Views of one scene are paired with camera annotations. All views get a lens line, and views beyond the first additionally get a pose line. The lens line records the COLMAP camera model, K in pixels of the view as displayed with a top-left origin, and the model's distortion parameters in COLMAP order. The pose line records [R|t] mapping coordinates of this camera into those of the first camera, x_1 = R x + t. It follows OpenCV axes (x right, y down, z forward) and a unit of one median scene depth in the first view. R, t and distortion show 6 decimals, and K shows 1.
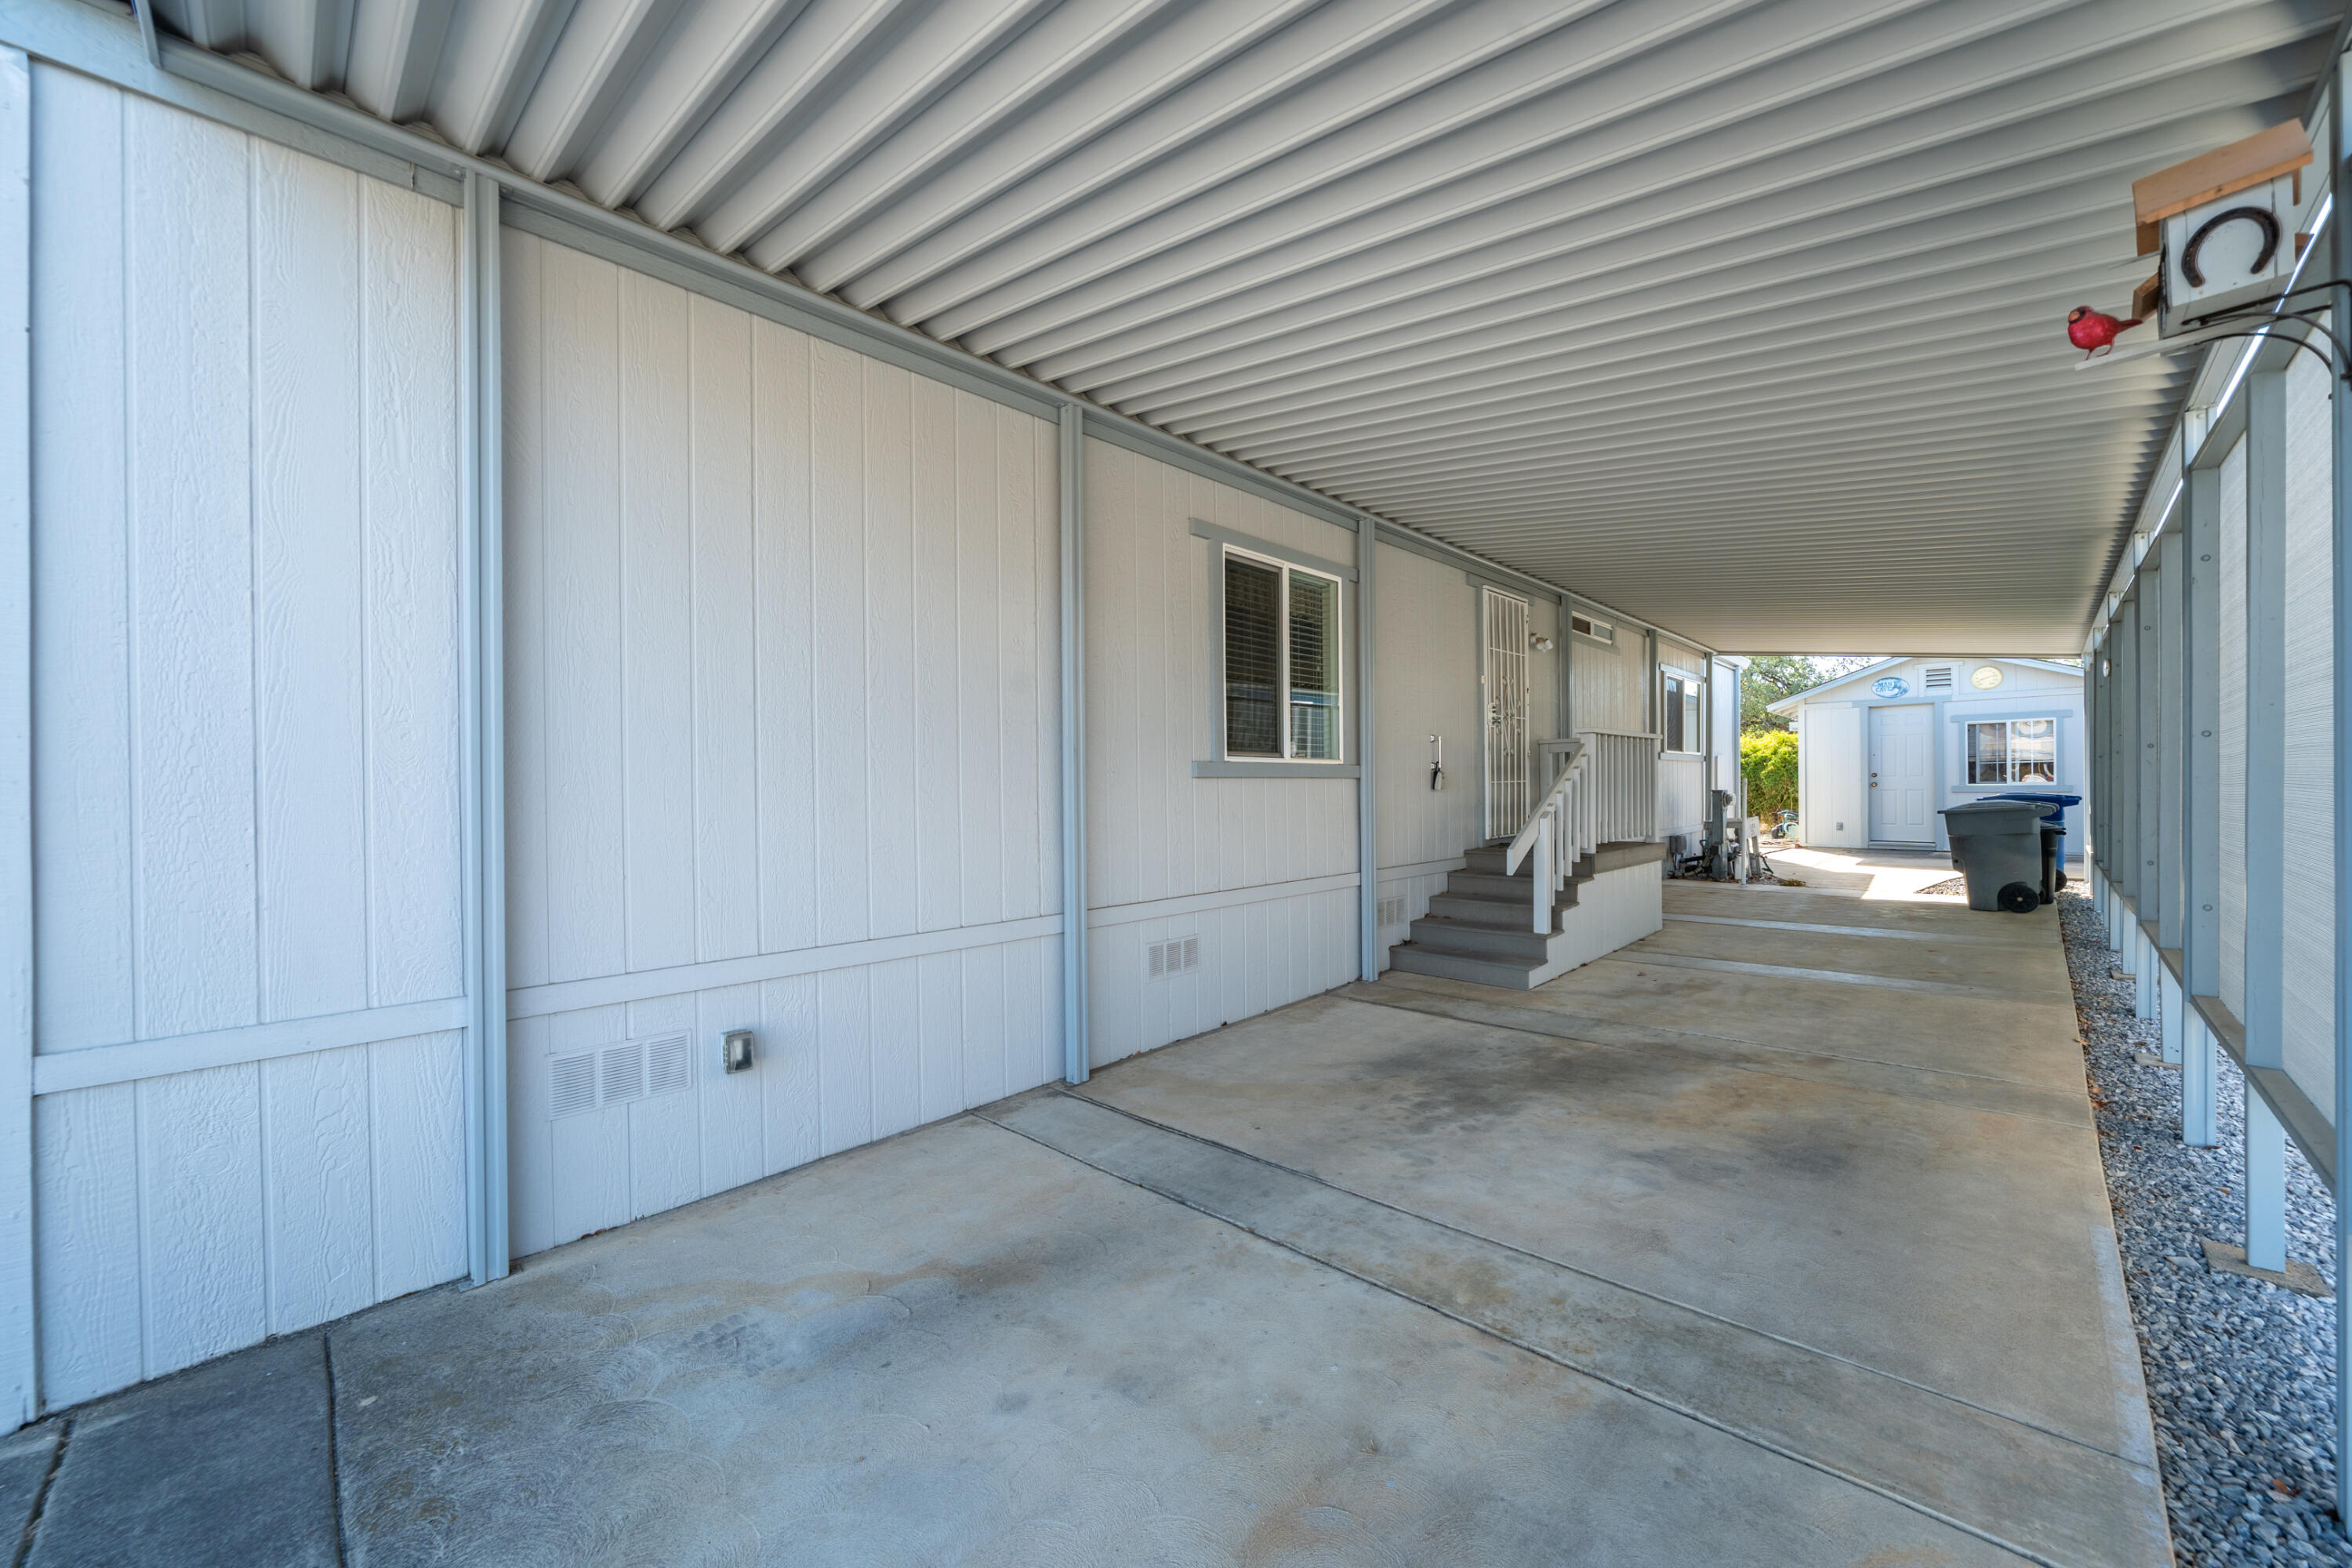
lens RADIAL K [[860.6, 0, 1173.0], [0, 860.6, 792.4], [0, 0, 1]] dist [-0.001495, -0.000219]
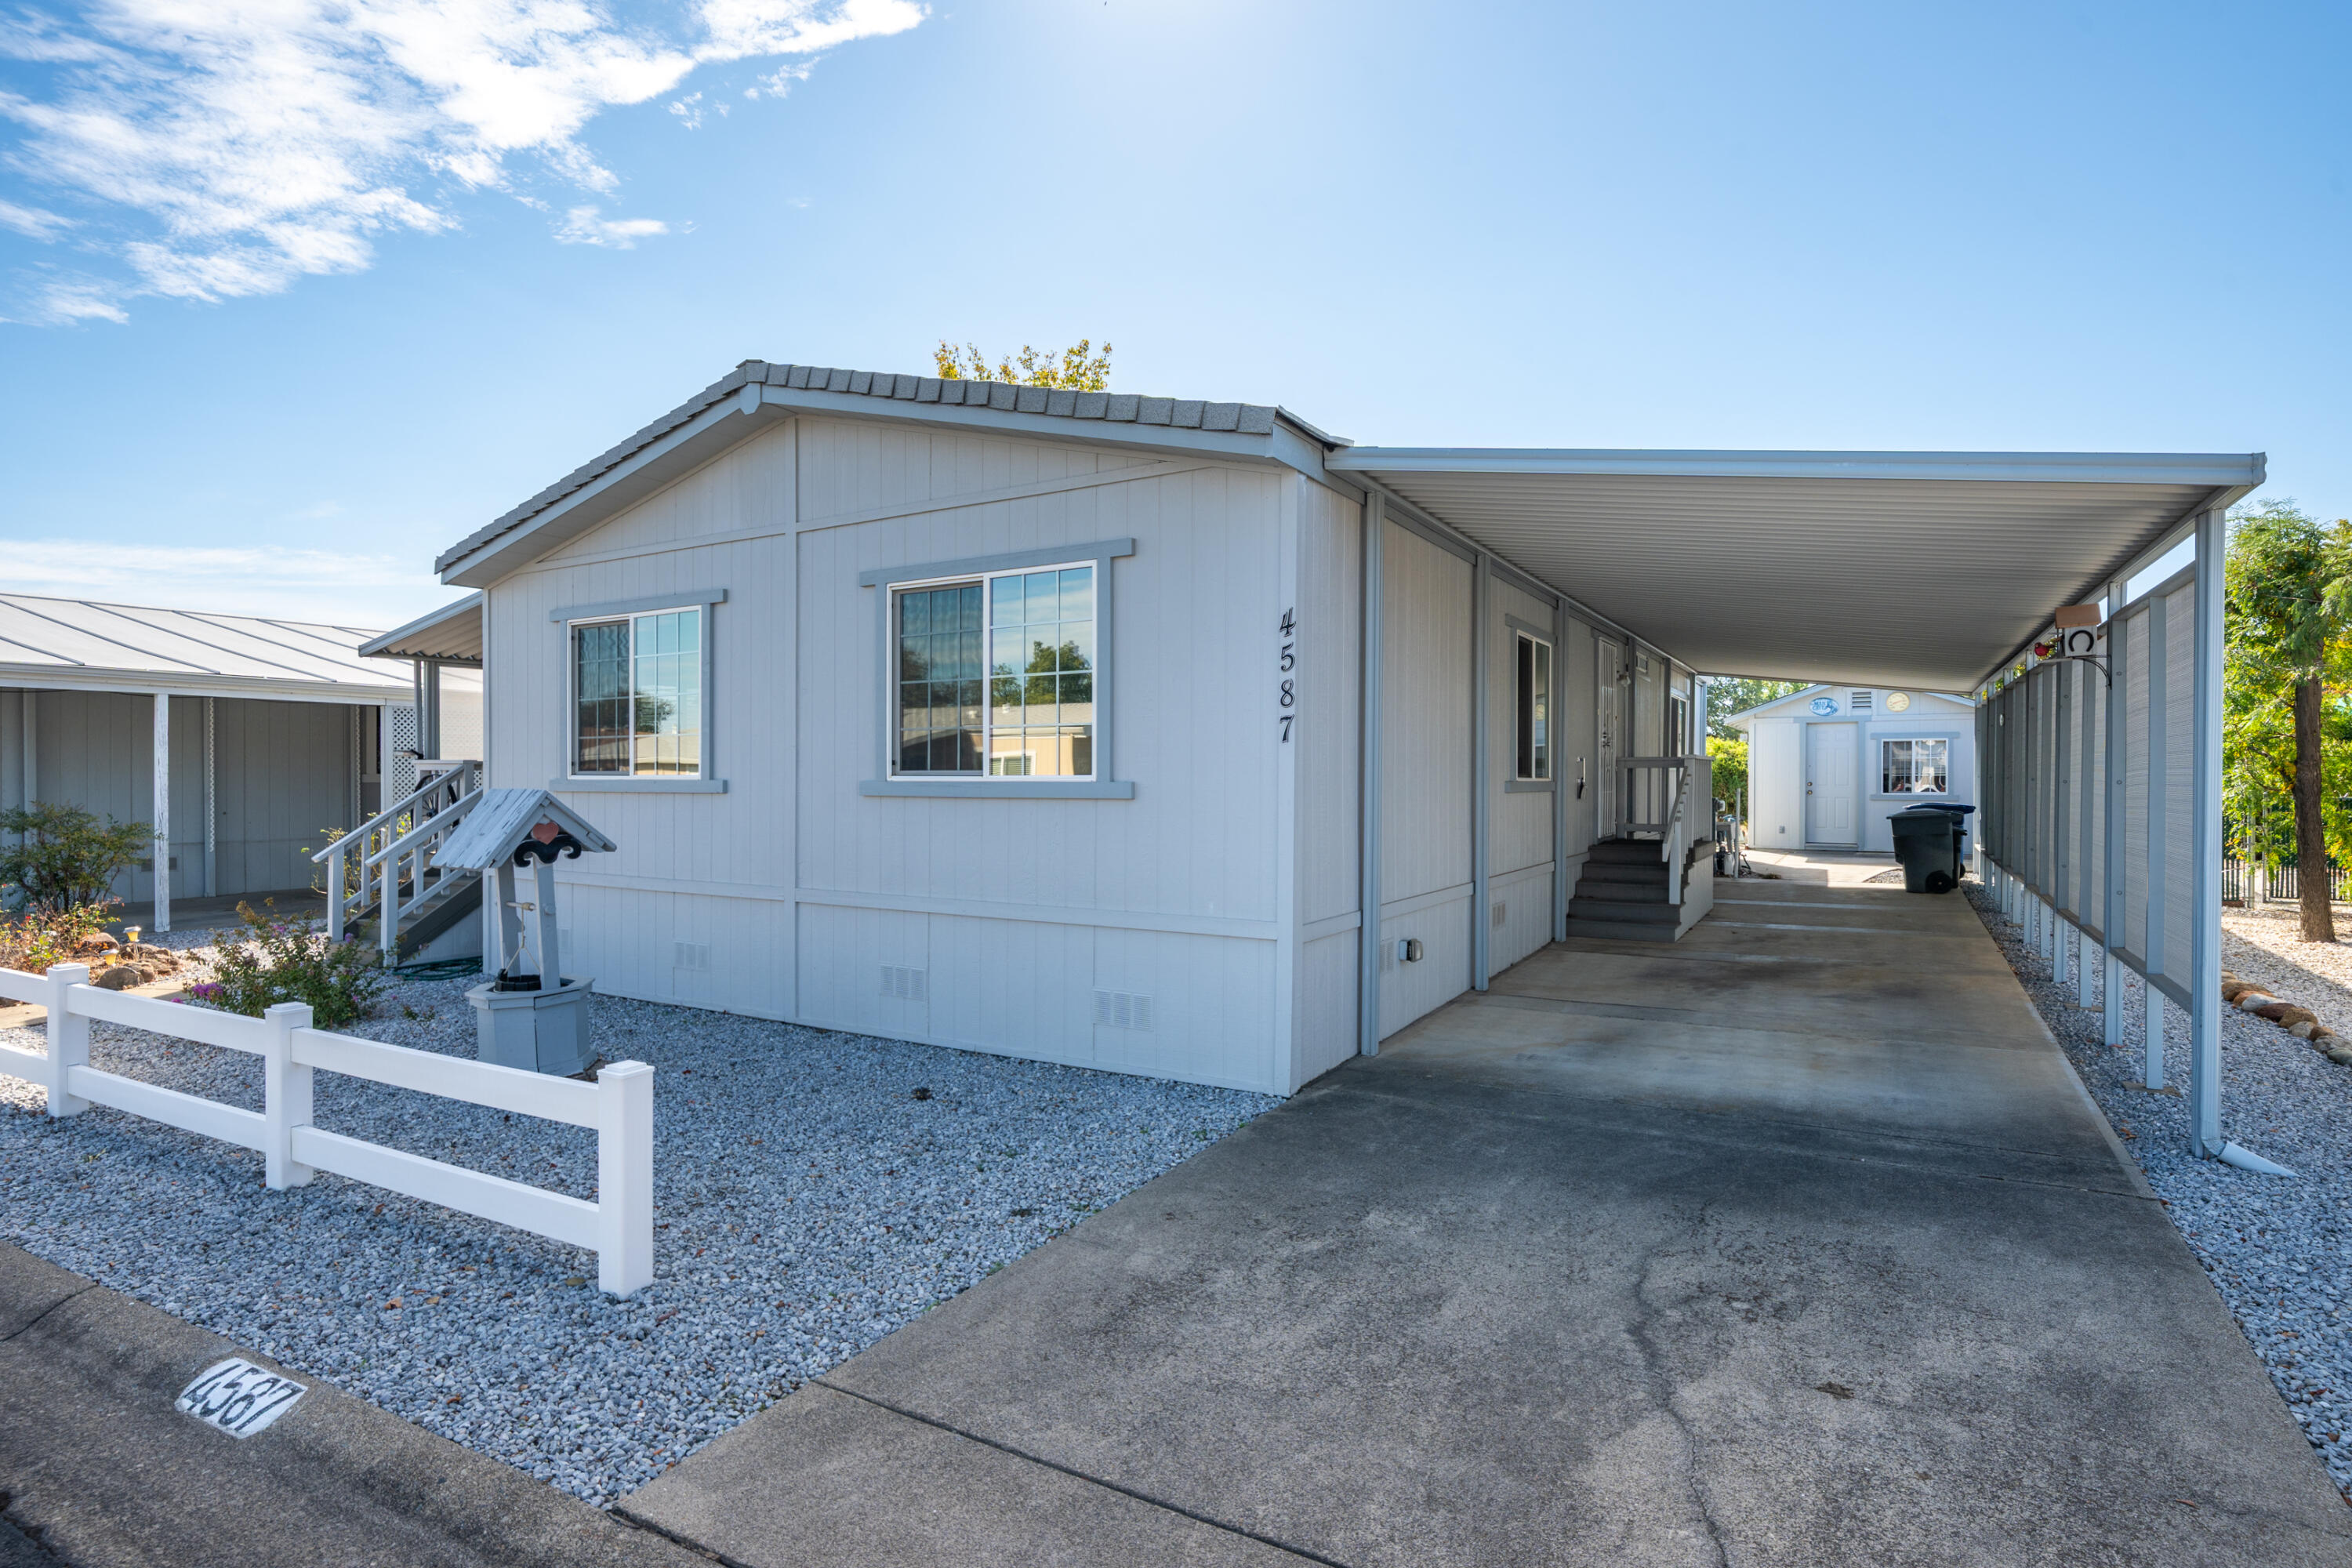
lens RADIAL K [[1170.8, 0, 1165.4], [0, 1170.8, 786.3], [0, 0, 1]] dist [0.000974, 0.000762]
pose [[0.971488, 0.010554, 0.236853, -0.545965], [-0.010647, 0.999943, -0.000886, -0.010371], [-0.236849, -0.001662, 0.971545, -0.427466]]
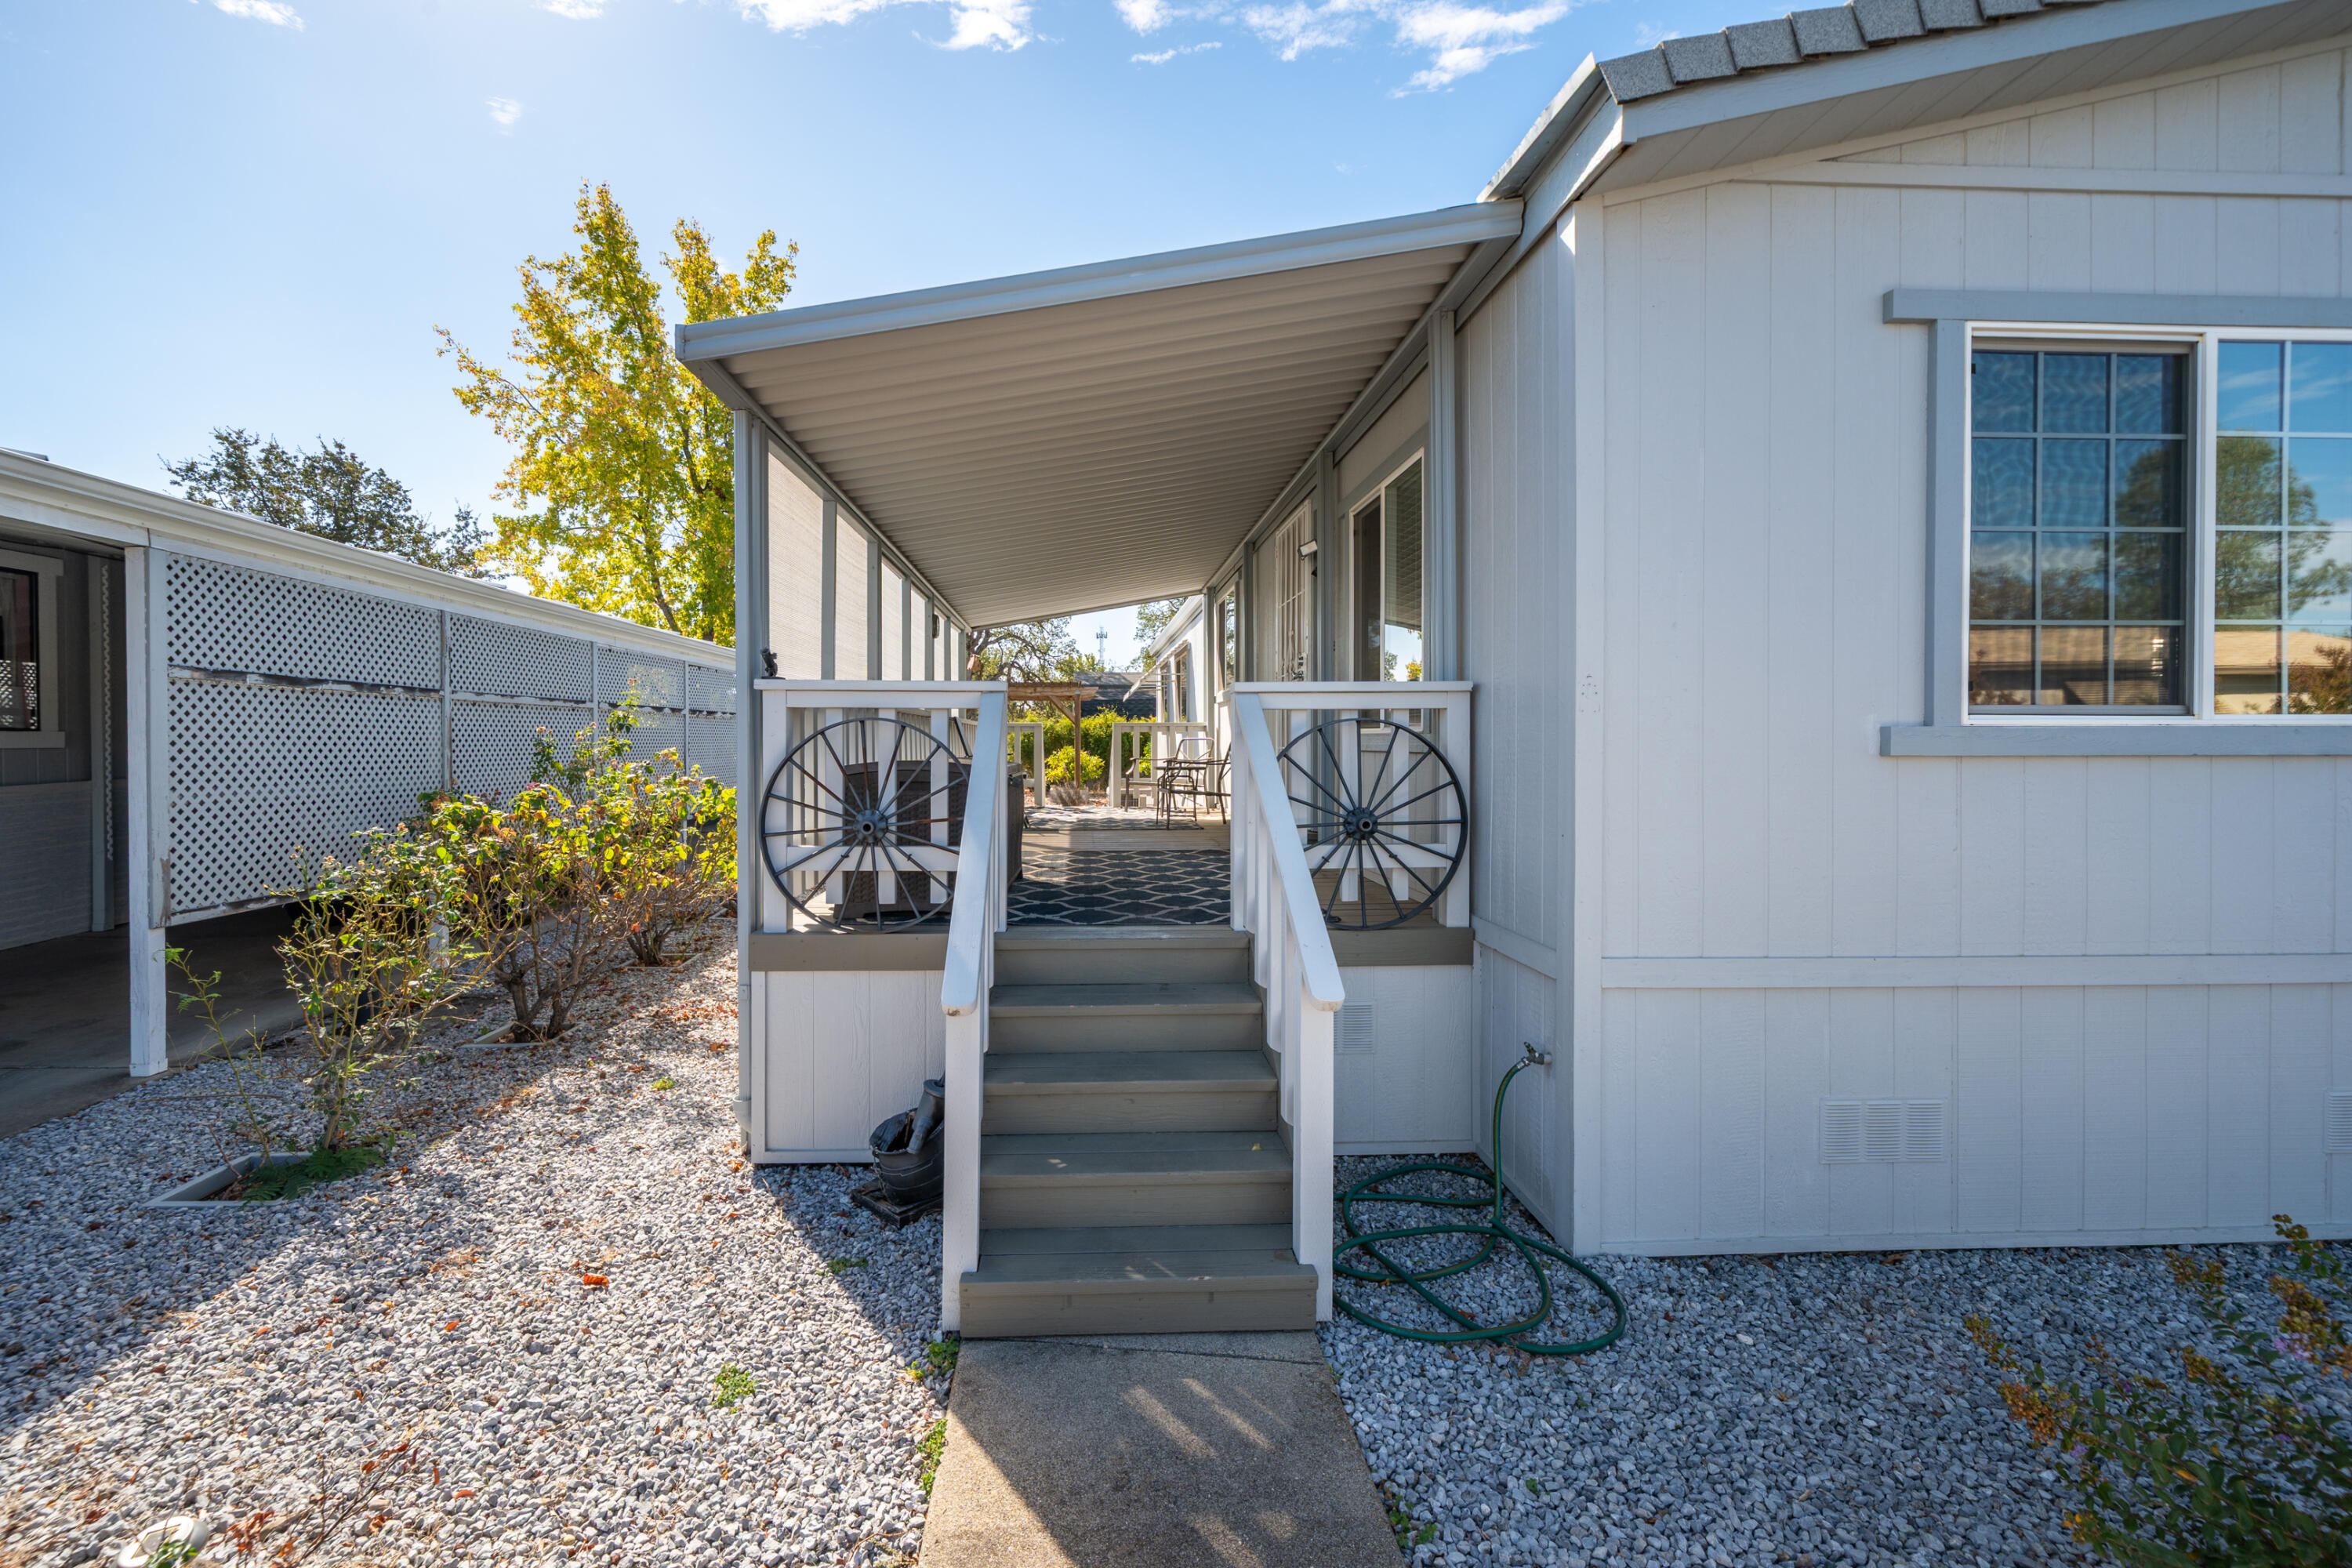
lens RADIAL K [[1004.2, 0, 1122.4], [0, 1004.2, 754.3], [0, 0, 1]] dist [-0.000276, 0.000249]
pose [[0.677881, 0.001639, 0.735170, -1.288740], [-0.001135, 0.999999, -0.001183, -0.000872], [-0.735171, -0.000032, 0.677882, 0.707343]]
